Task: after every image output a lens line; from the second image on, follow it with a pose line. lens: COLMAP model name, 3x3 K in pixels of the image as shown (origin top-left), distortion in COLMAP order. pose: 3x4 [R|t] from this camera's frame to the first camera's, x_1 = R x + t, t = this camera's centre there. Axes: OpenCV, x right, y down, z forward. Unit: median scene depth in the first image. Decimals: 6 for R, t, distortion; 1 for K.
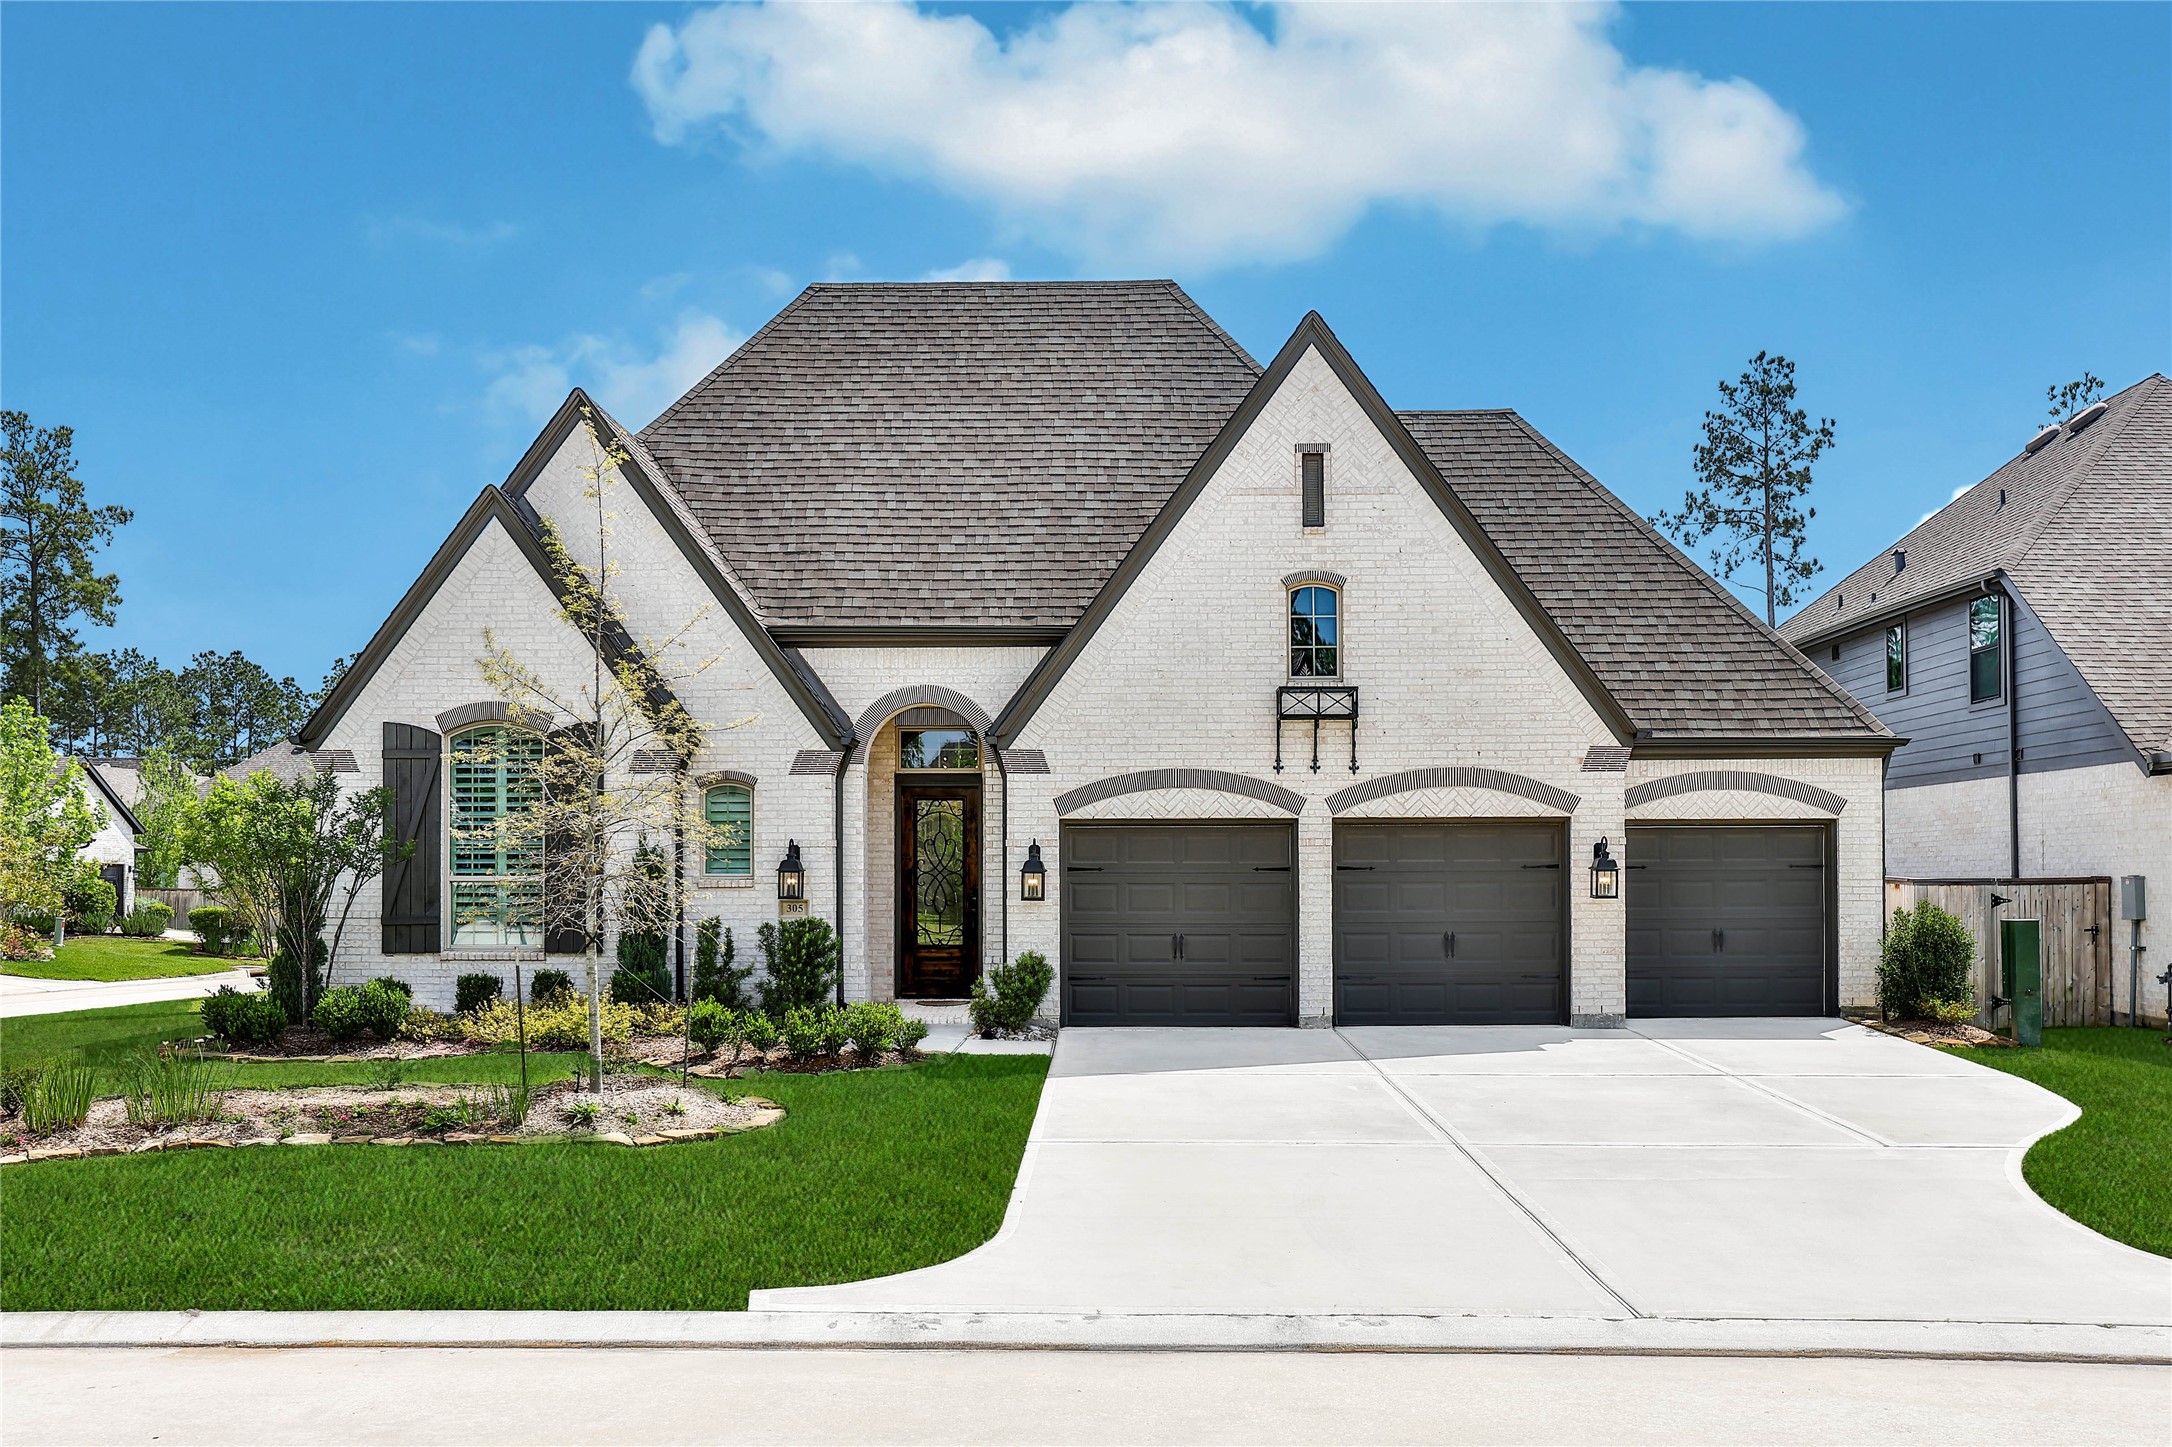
lens RADIAL K [[1886.2, 0, 1073.5], [0, 1886.2, 780.7], [0, 0, 1]] dist [-0.029119, -0.007165]
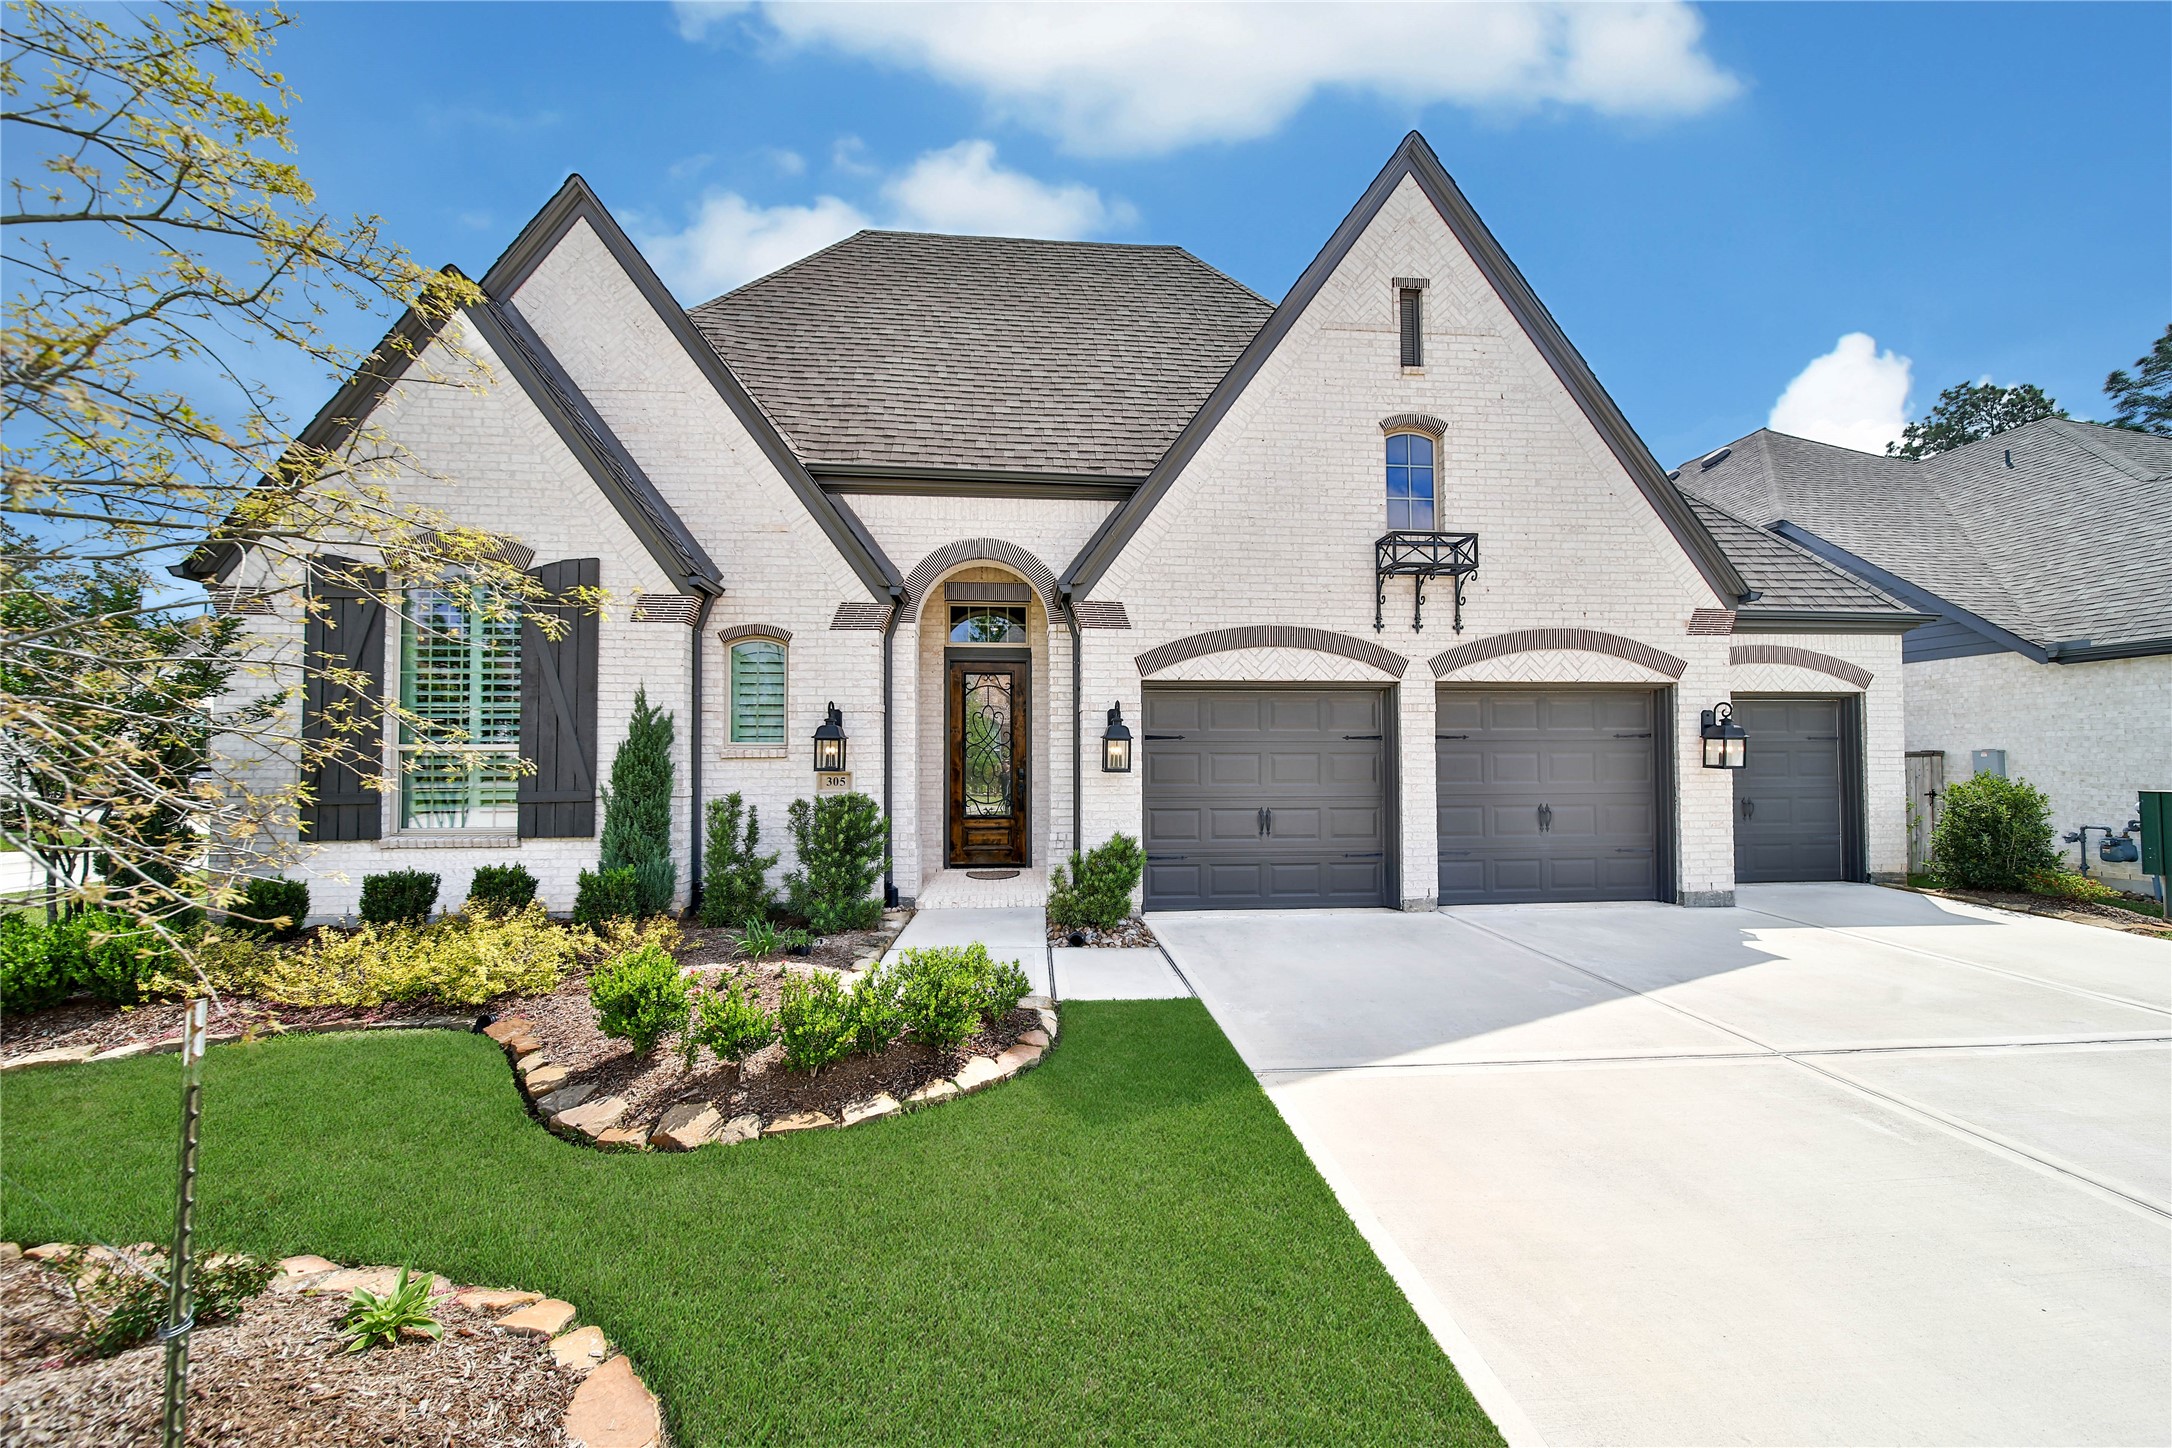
lens RADIAL K [[766.7, 0, 1075.2], [0, 766.7, 728.3], [0, 0, 1]] dist [0.001198, -0.001303]
pose [[0.993561, 0.003989, 0.113227, -0.078665], [-0.005125, 0.999939, 0.009743, 0.039311], [-0.113181, -0.010260, 0.993521, 0.641764]]
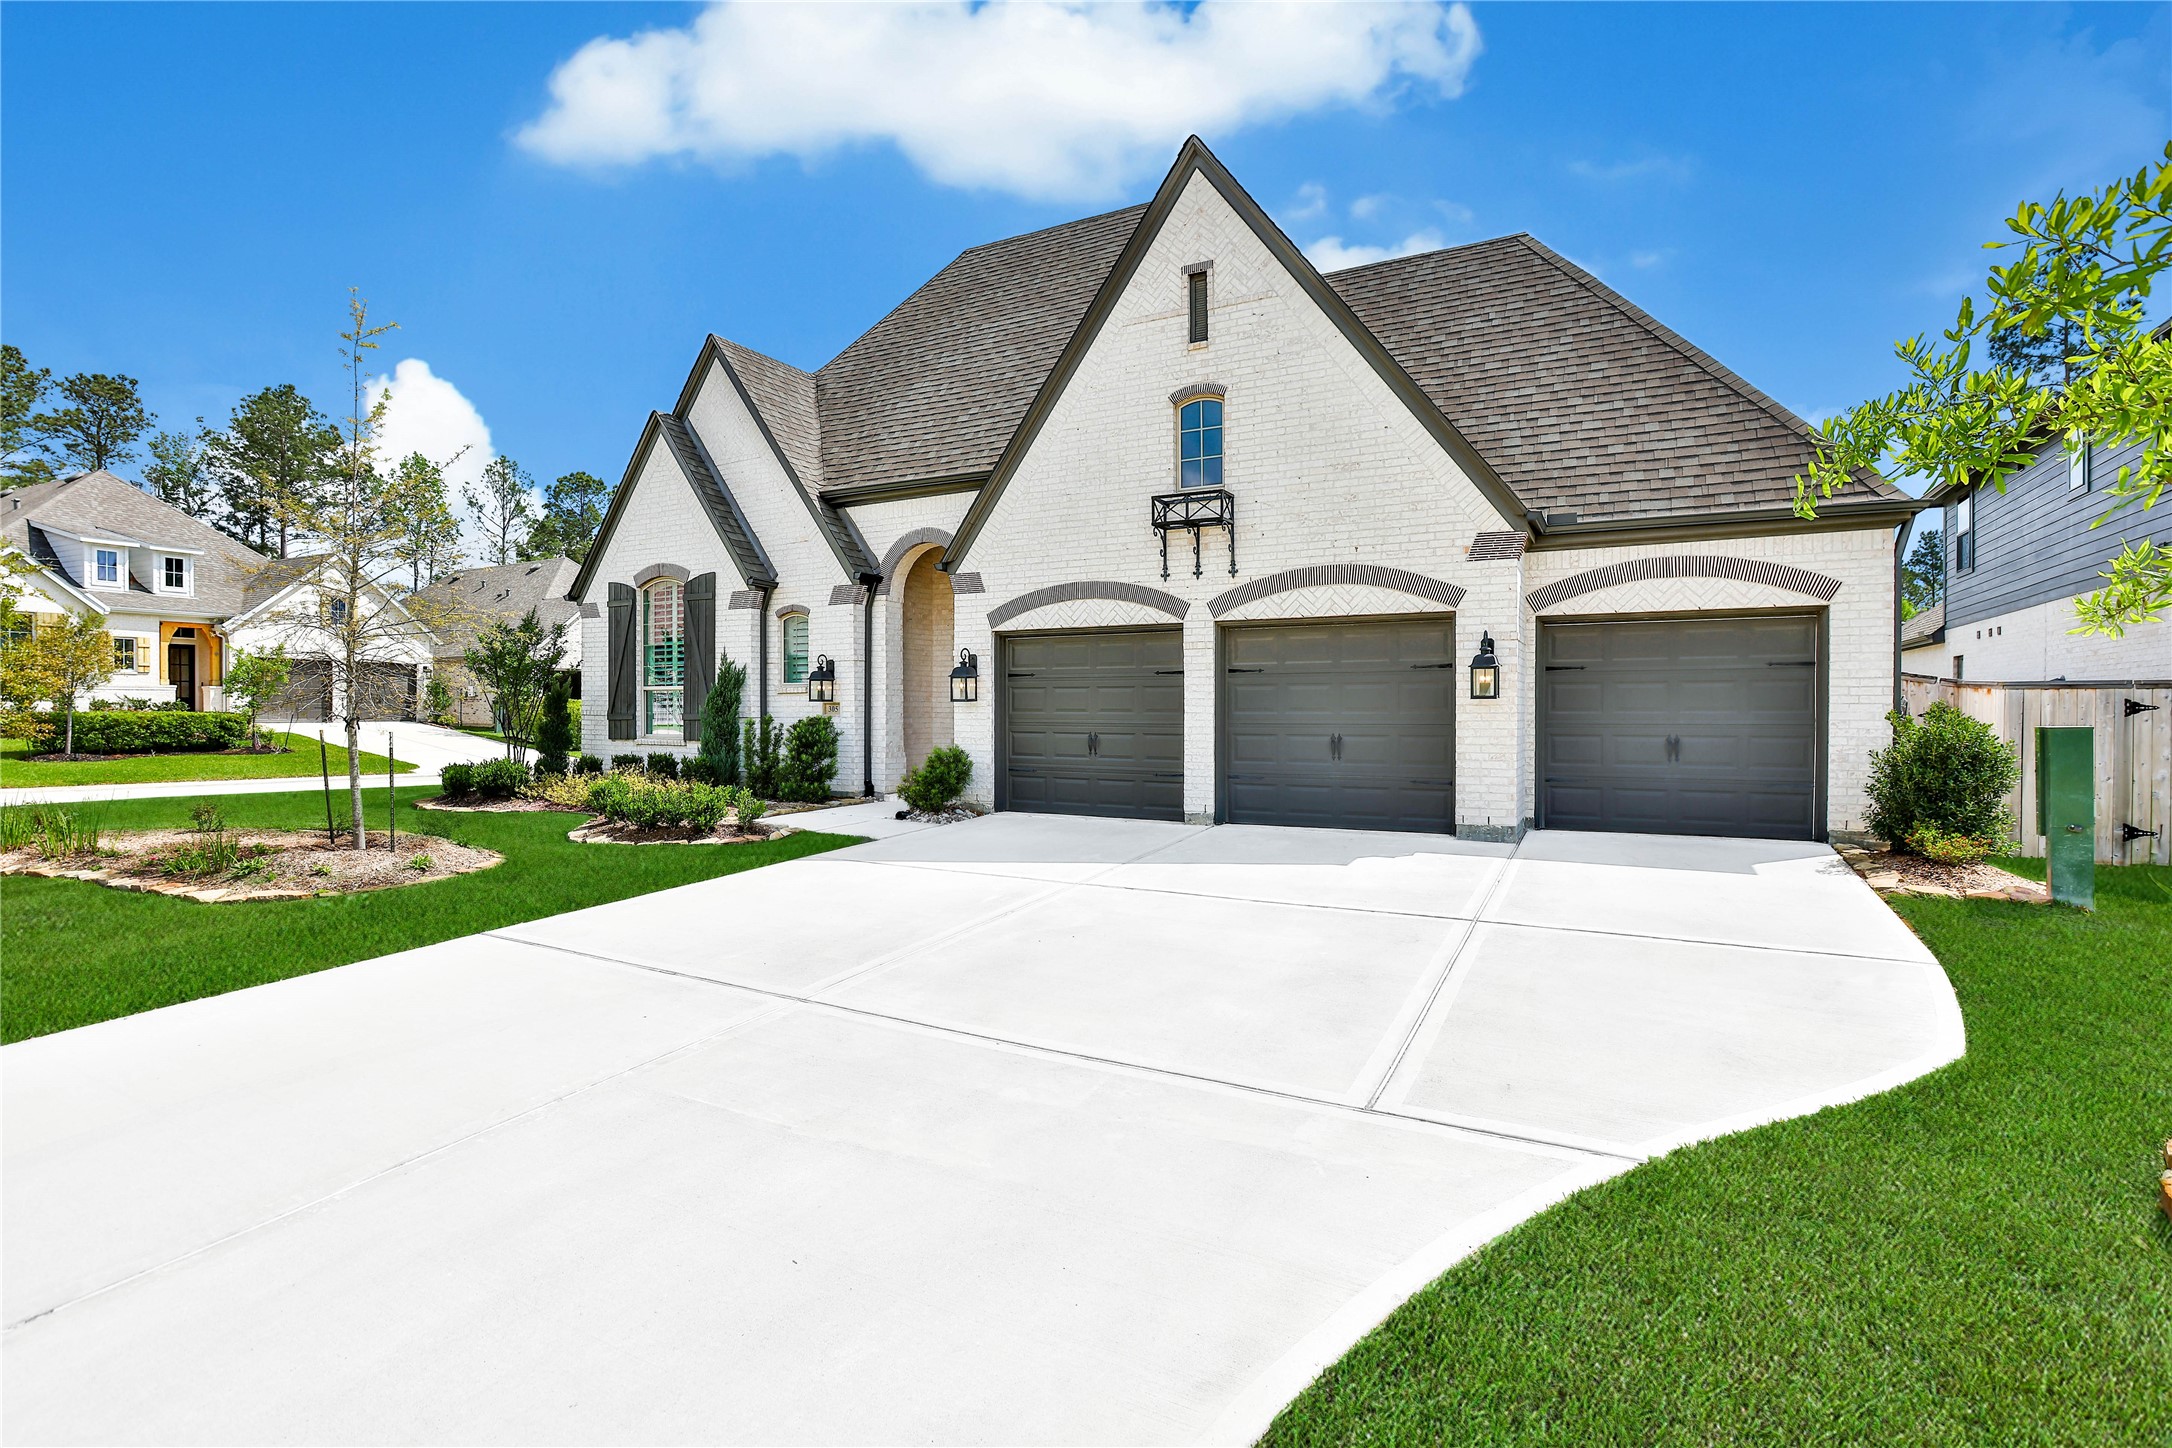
lens RADIAL K [[1059.8, 0, 1048.8], [0, 1059.8, 687.5], [0, 0, 1]] dist [-0.047027, 0.009149]
pose [[0.879002, -0.007414, -0.476761, 0.329910], [0.019892, 0.999579, 0.021129, 0.041307], [0.476403, -0.028057, 0.878779, 0.443948]]
